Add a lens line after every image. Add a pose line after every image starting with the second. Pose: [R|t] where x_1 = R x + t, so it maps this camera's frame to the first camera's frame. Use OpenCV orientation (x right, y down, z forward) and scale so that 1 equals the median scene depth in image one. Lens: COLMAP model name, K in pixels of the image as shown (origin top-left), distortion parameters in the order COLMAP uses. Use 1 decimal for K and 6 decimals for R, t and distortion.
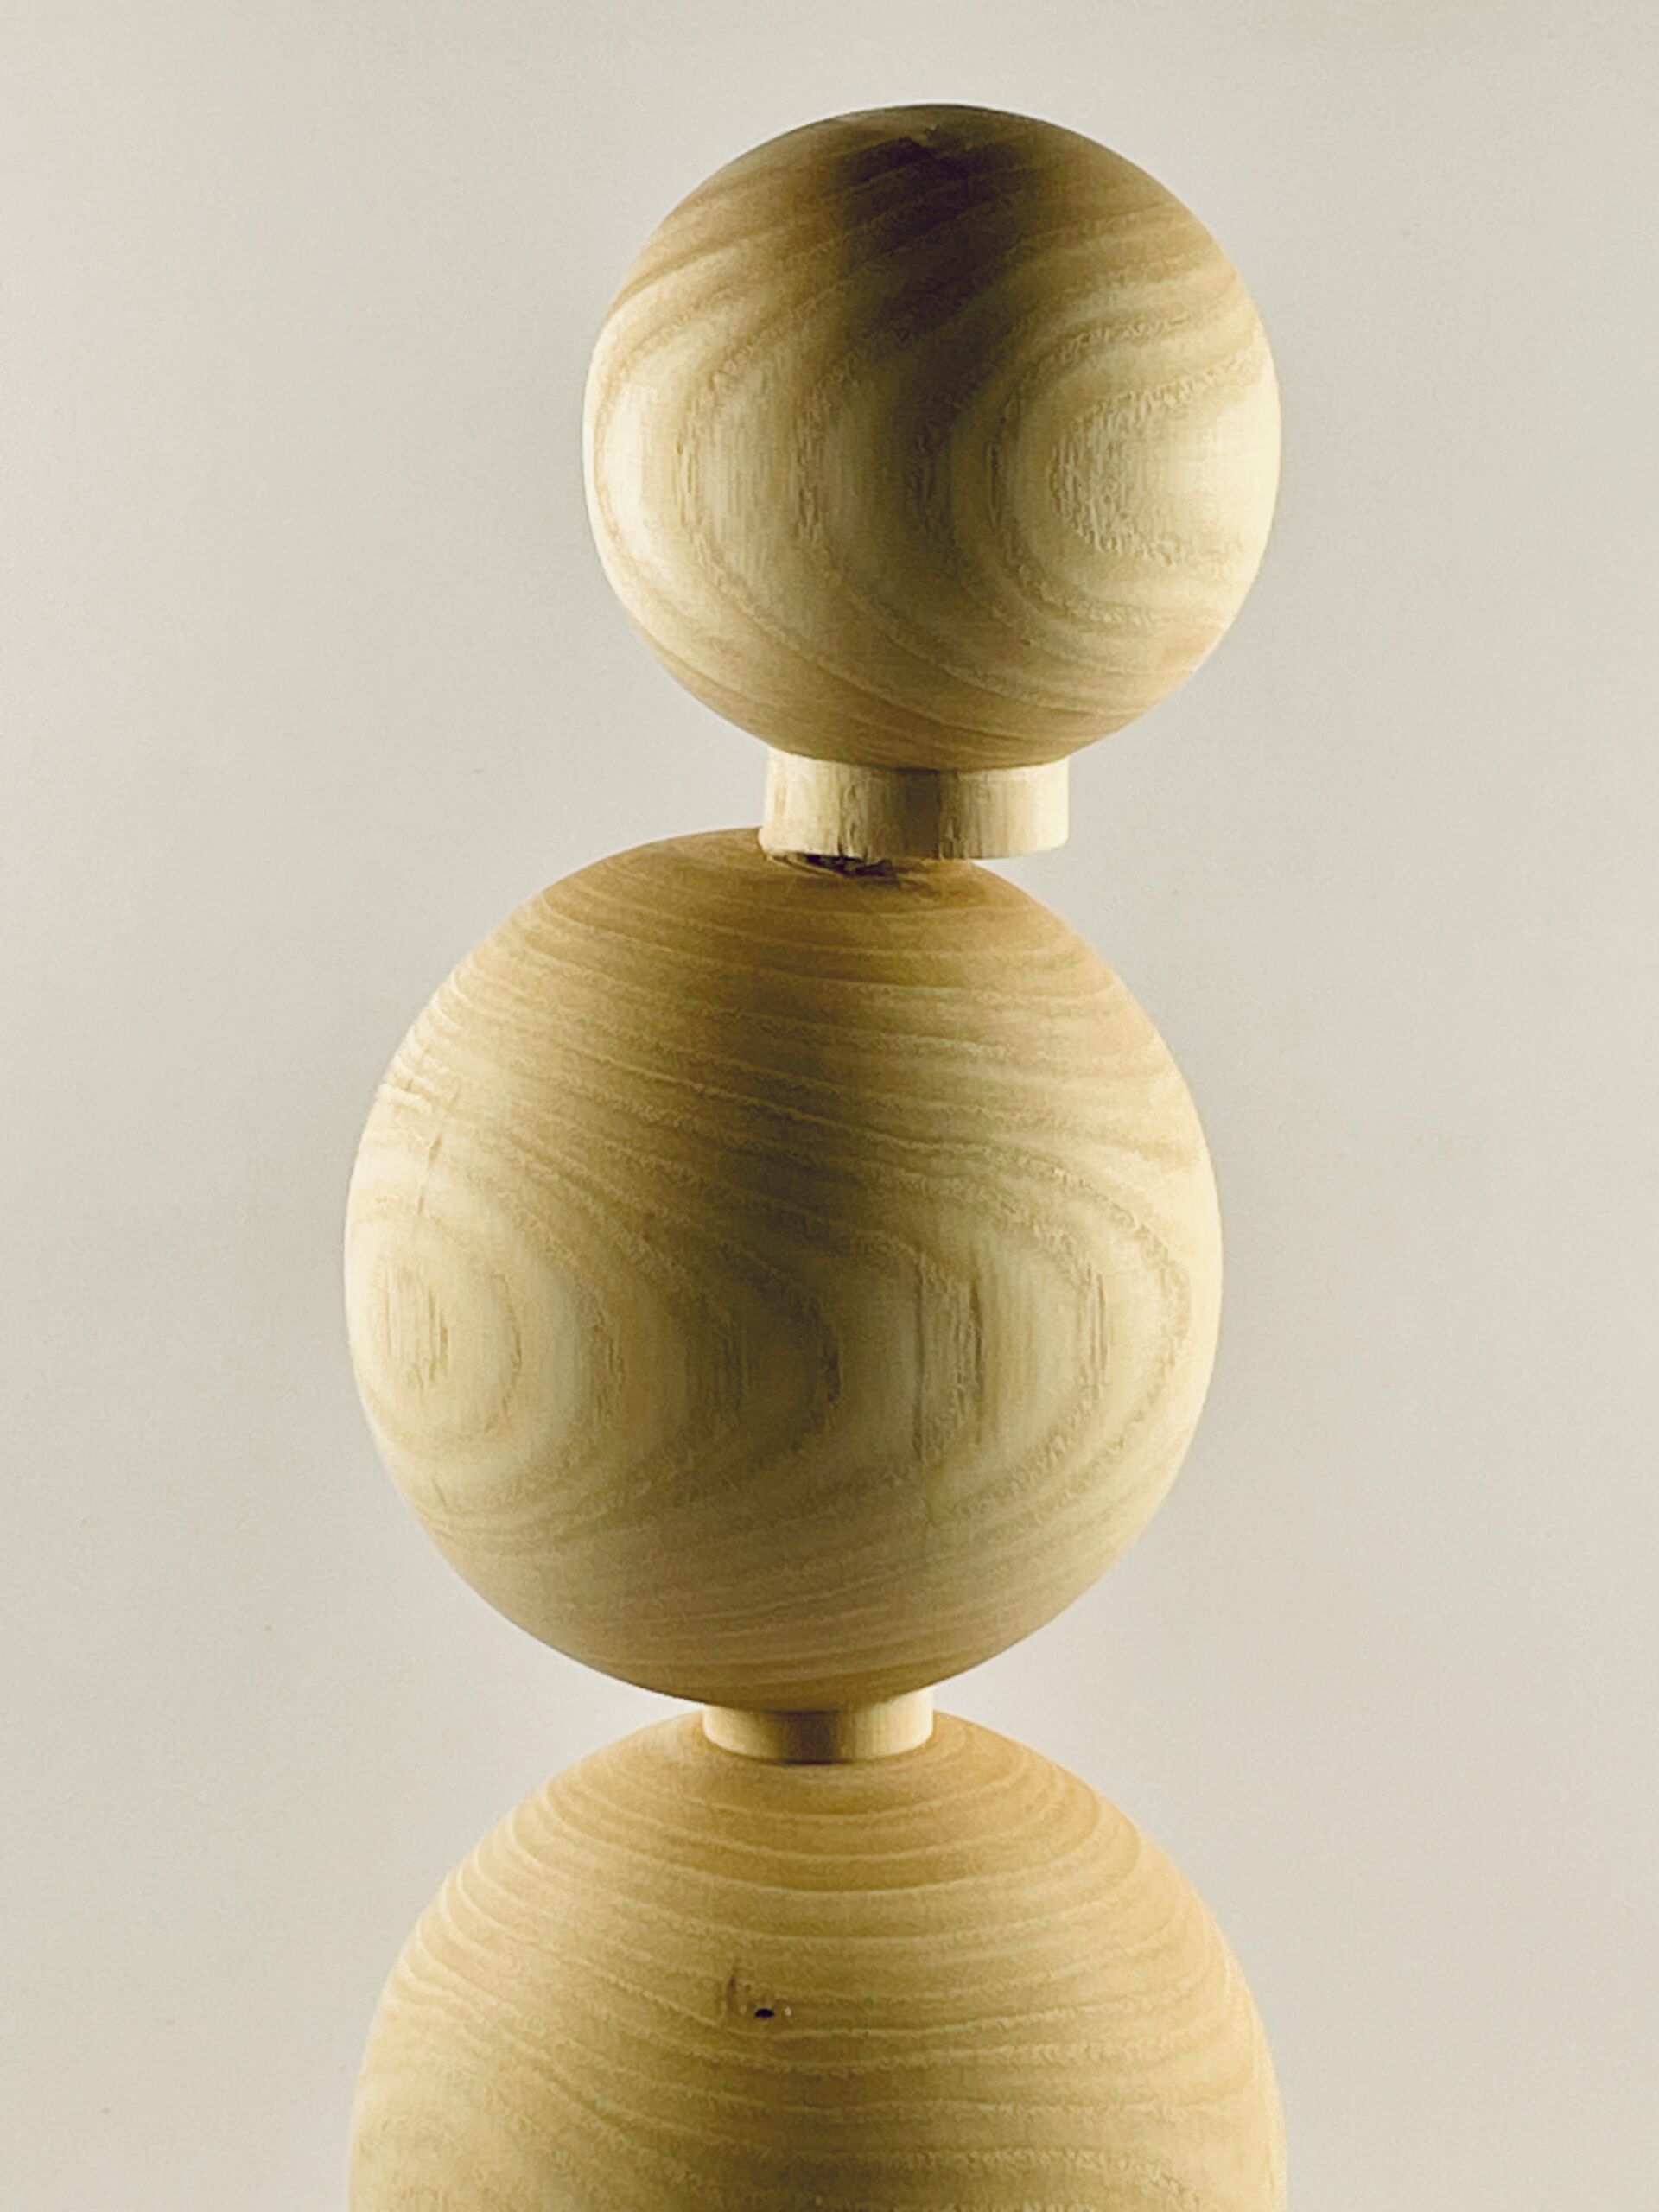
lens RADIAL K [[6184.5, 0, 815.2], [0, 6184.5, 1038.6], [0, 0, 1]] dist [0.139078, 0.000000]
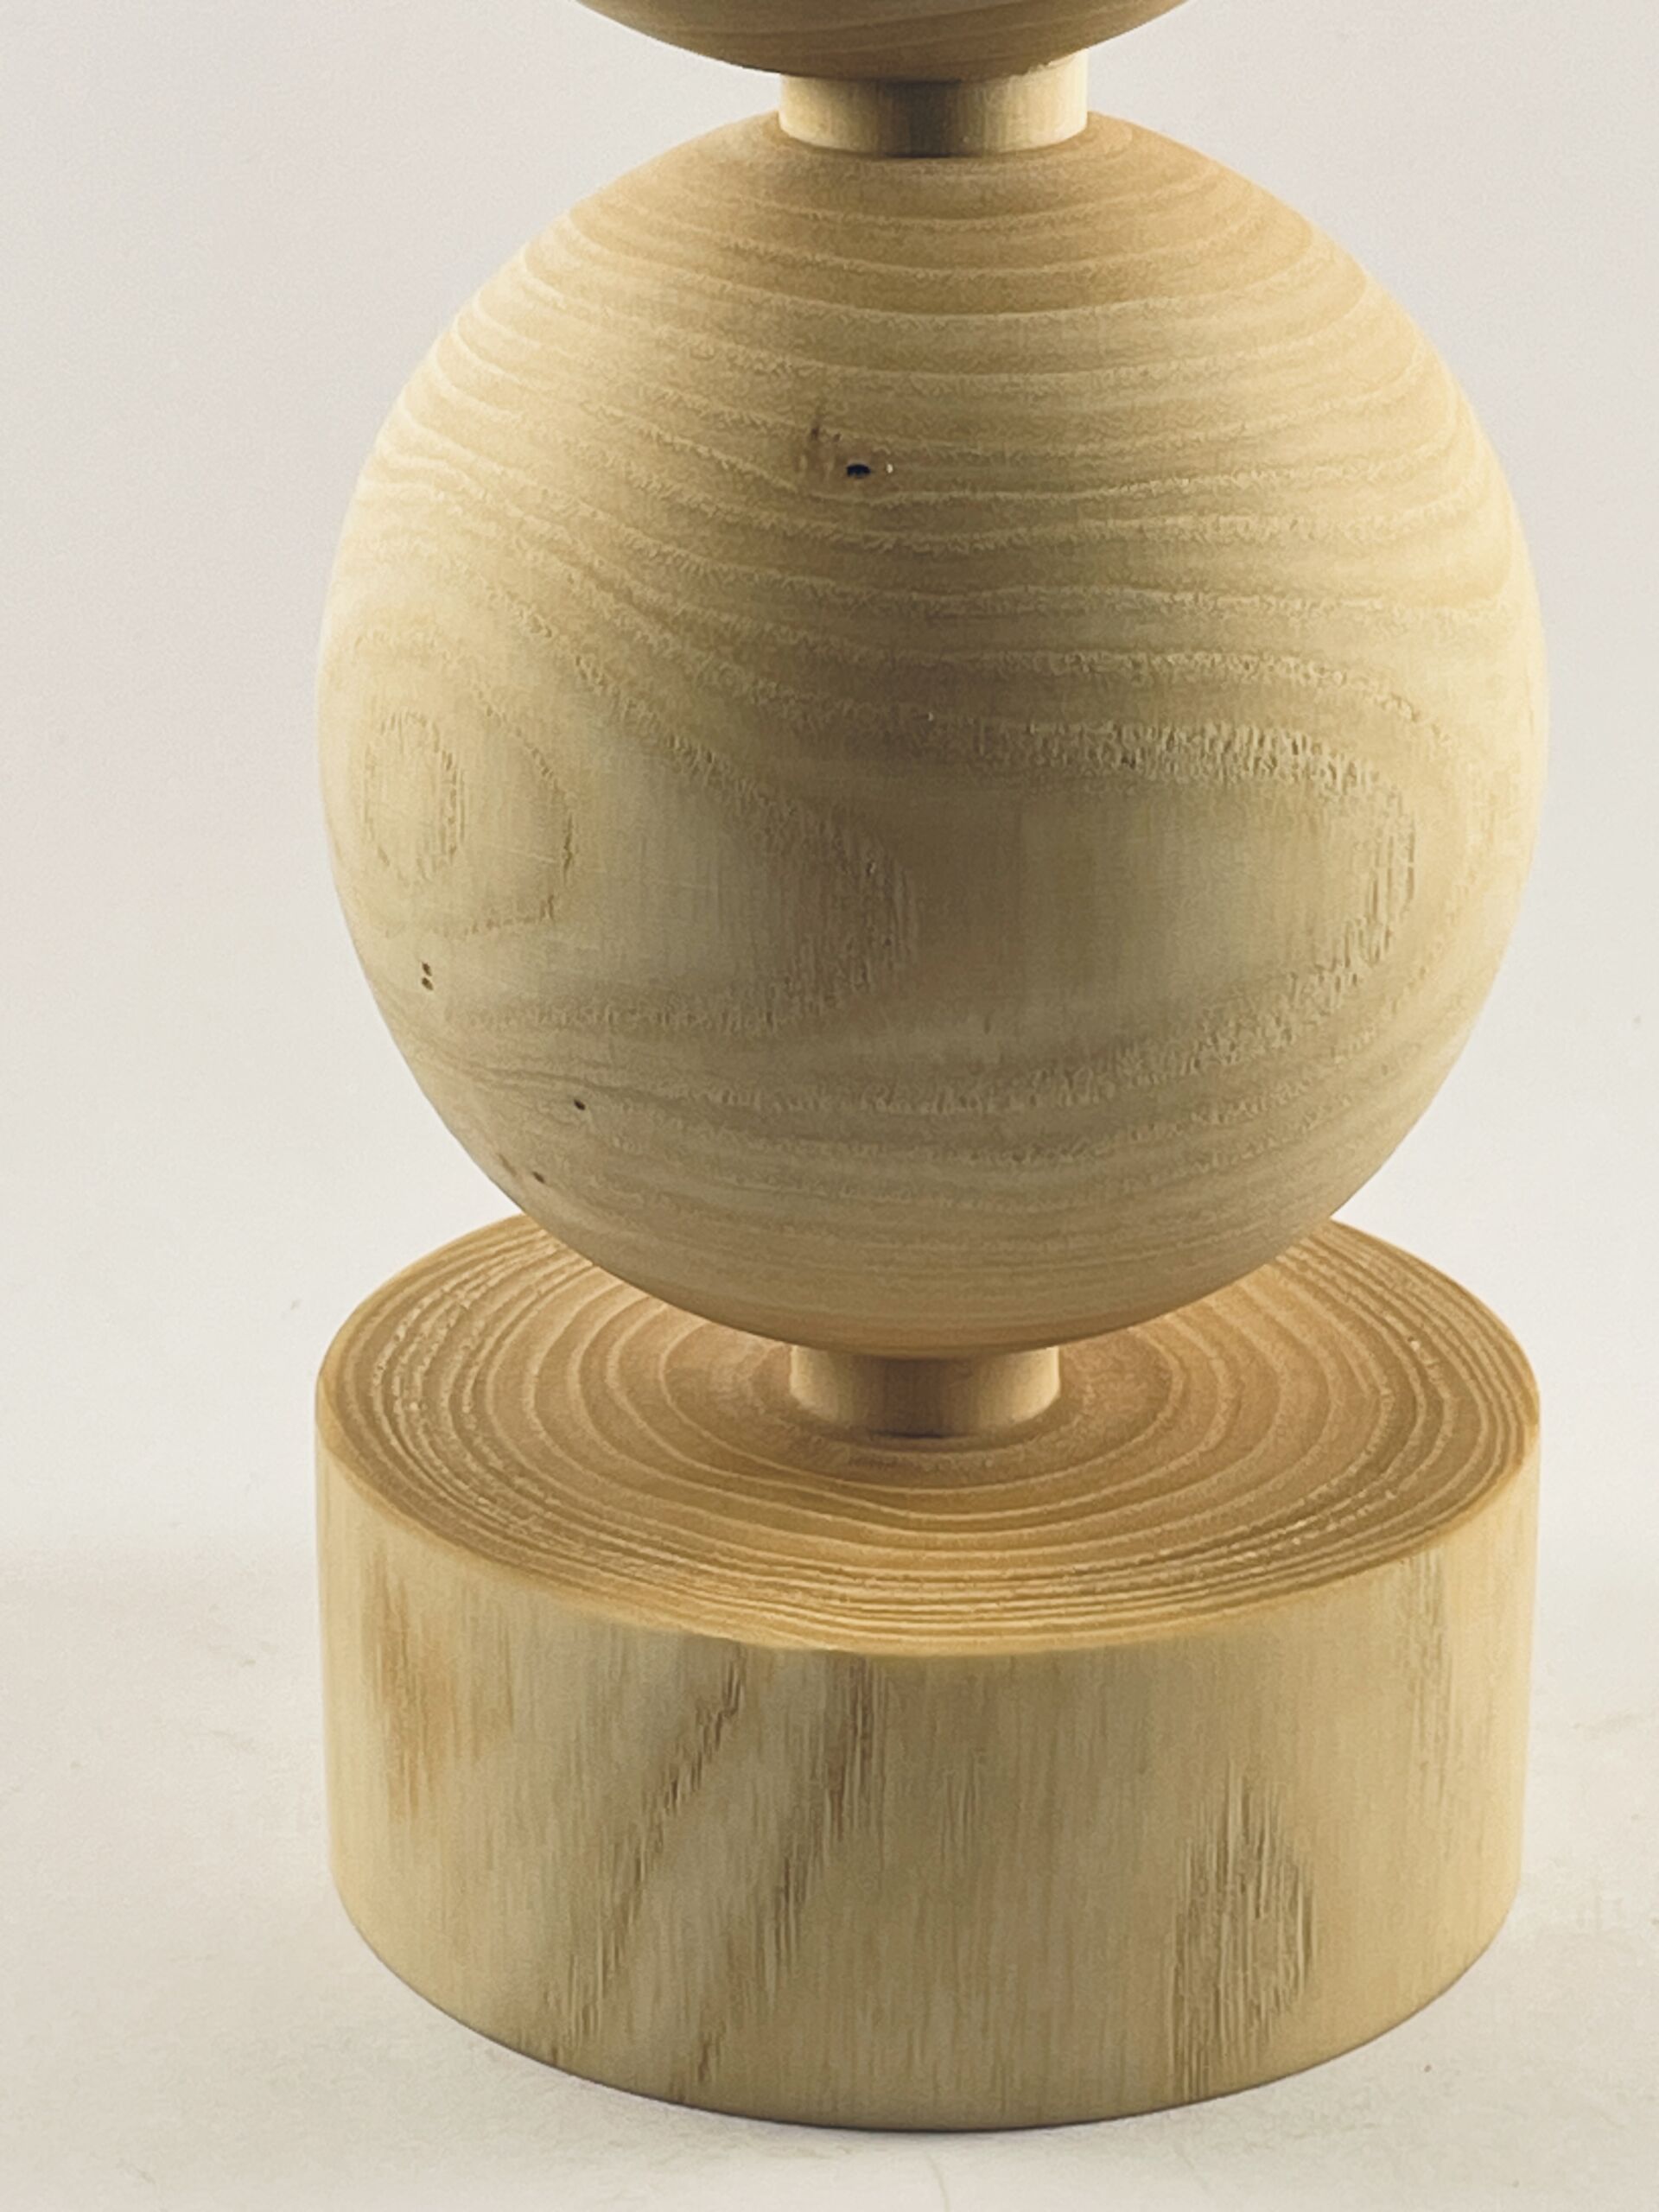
lens RADIAL K [[6184.5, 0, 811.8], [0, 6184.5, 1109.5], [0, 0, 1]] dist [0.139078, 0.000000]
pose [[0.999778, 0.002334, -0.020957, 0.001937], [0.001517, 0.983314, 0.181912, 0.098014], [0.021032, -0.181903, 0.983091, 0.260662]]
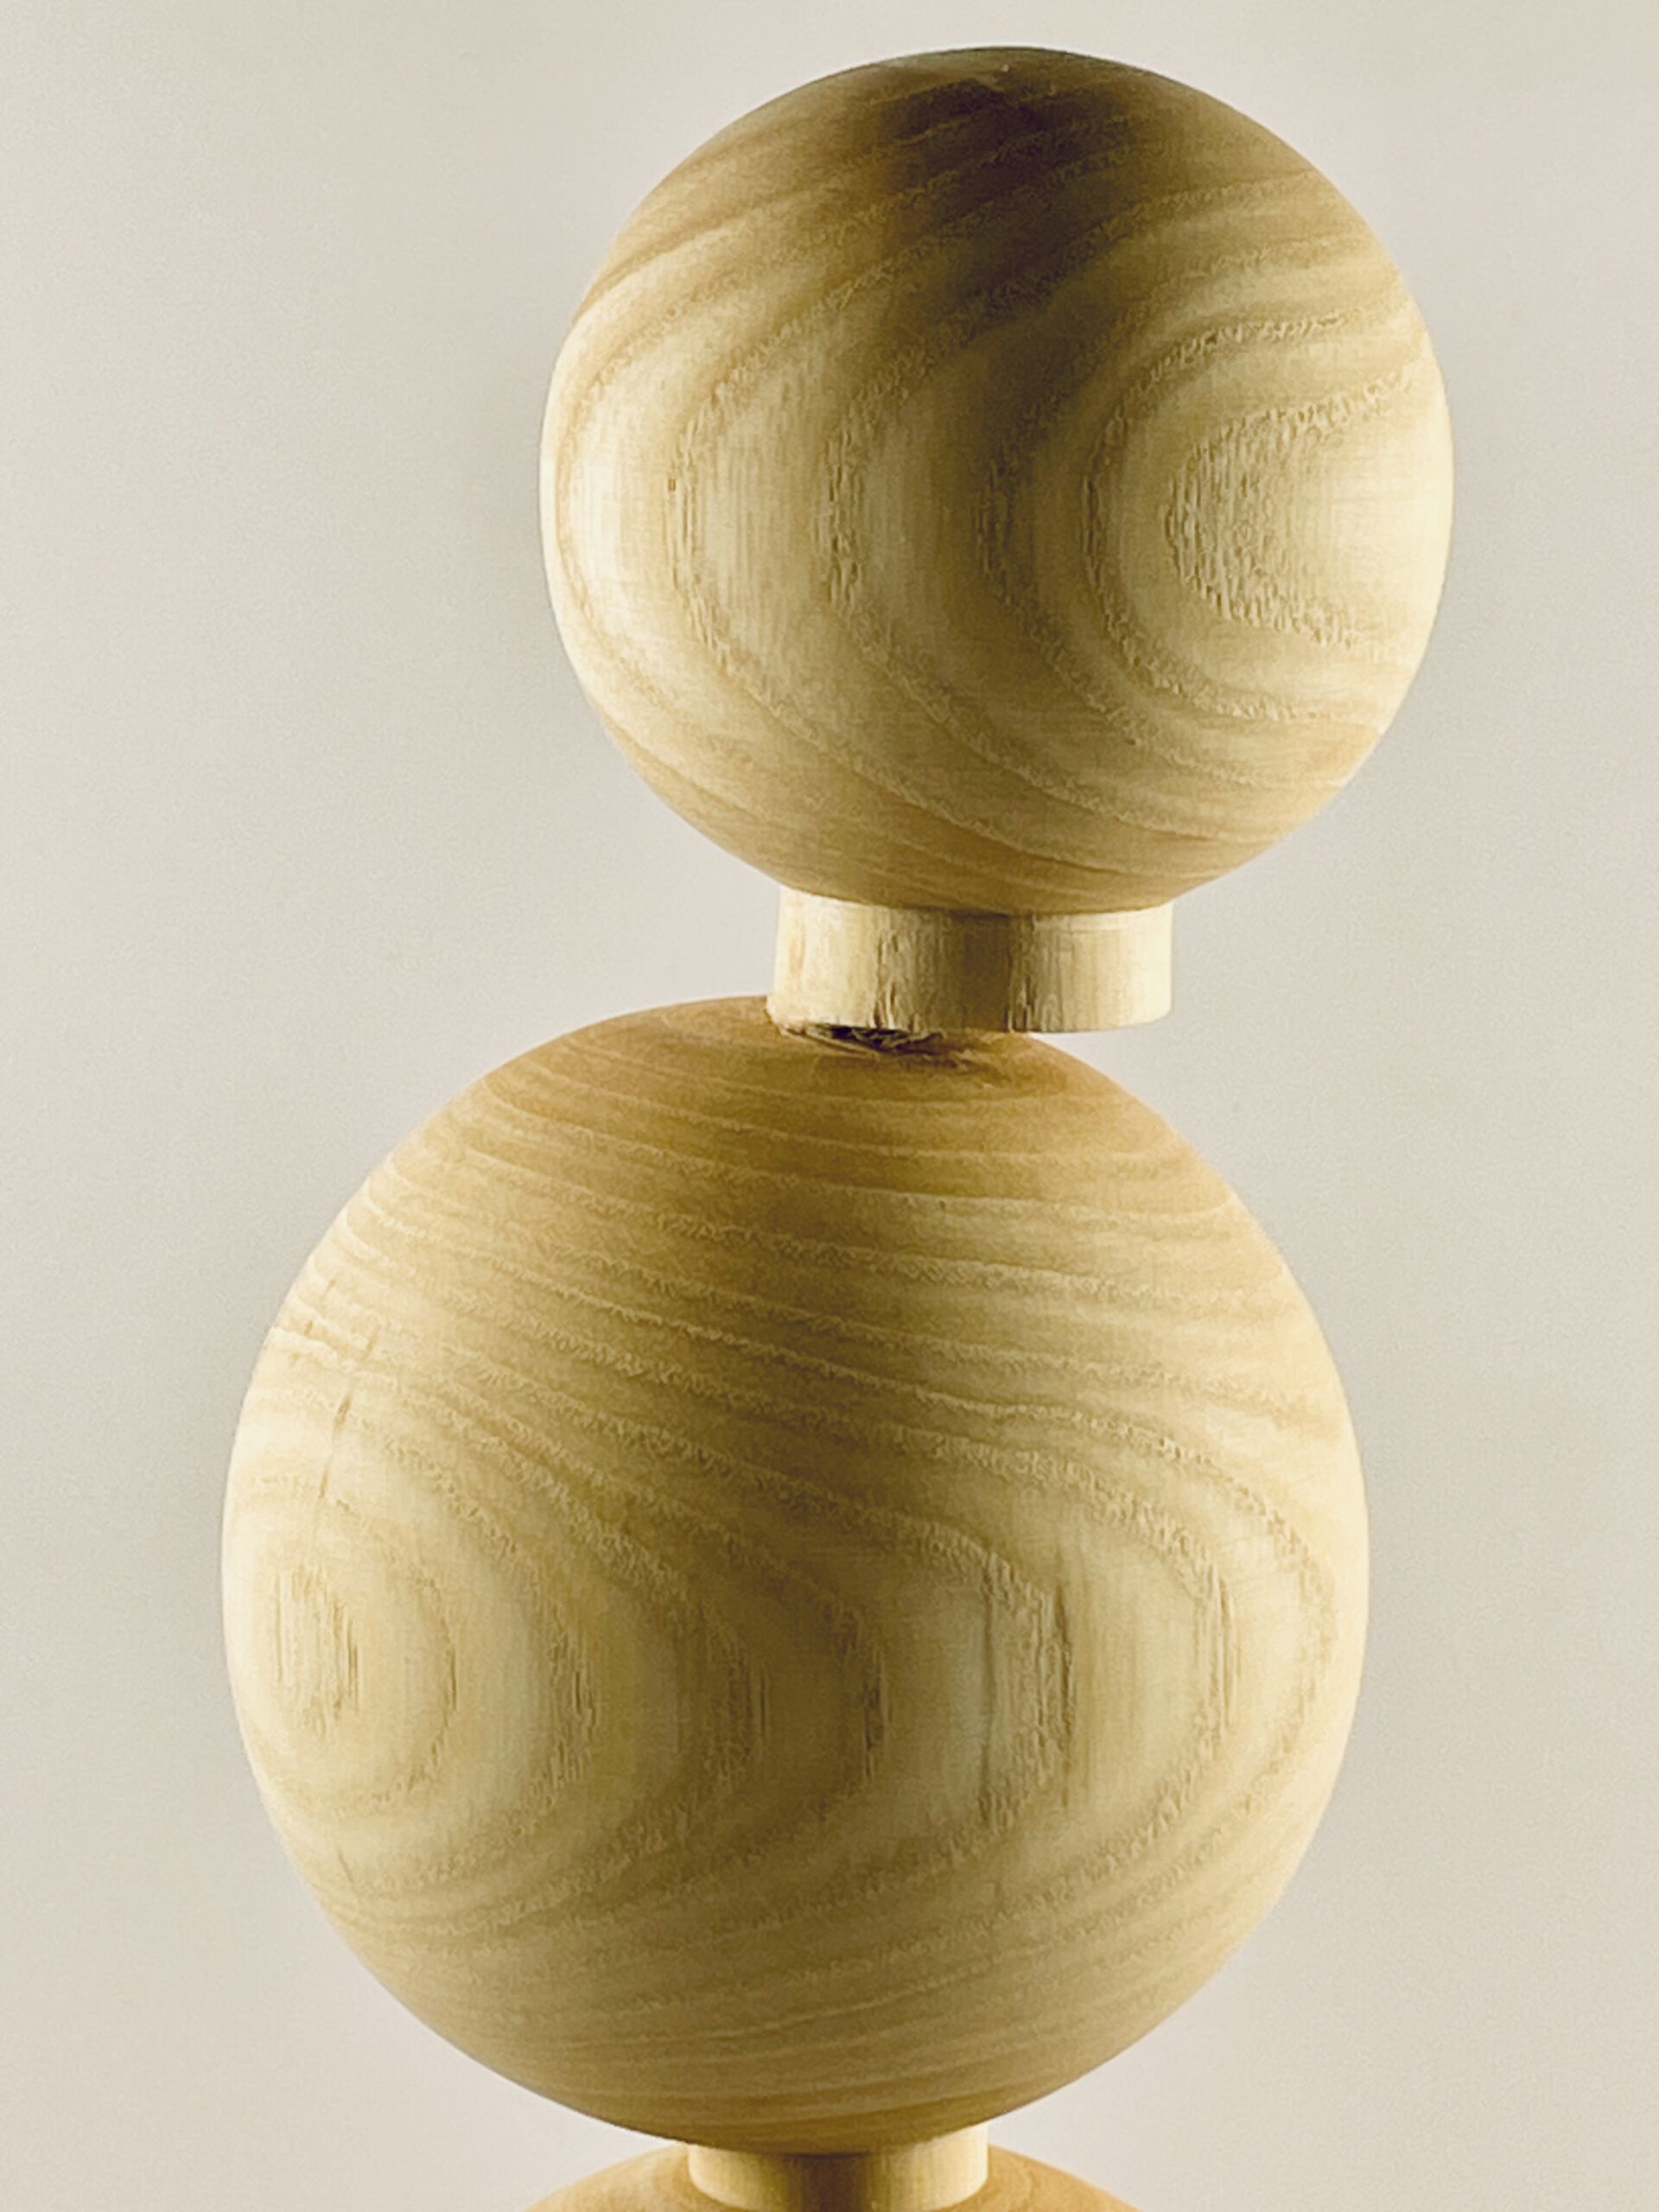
lens RADIAL K [[6184.5, 0, 831.6], [0, 6184.5, 1113.1], [0, 0, 1]] dist [0.139078, 0.000000]
pose [[0.999816, 0.002340, 0.019037, -0.016252], [-0.001713, 0.999459, -0.032852, 0.006085], [-0.019103, 0.032813, 0.999279, 0.242206]]
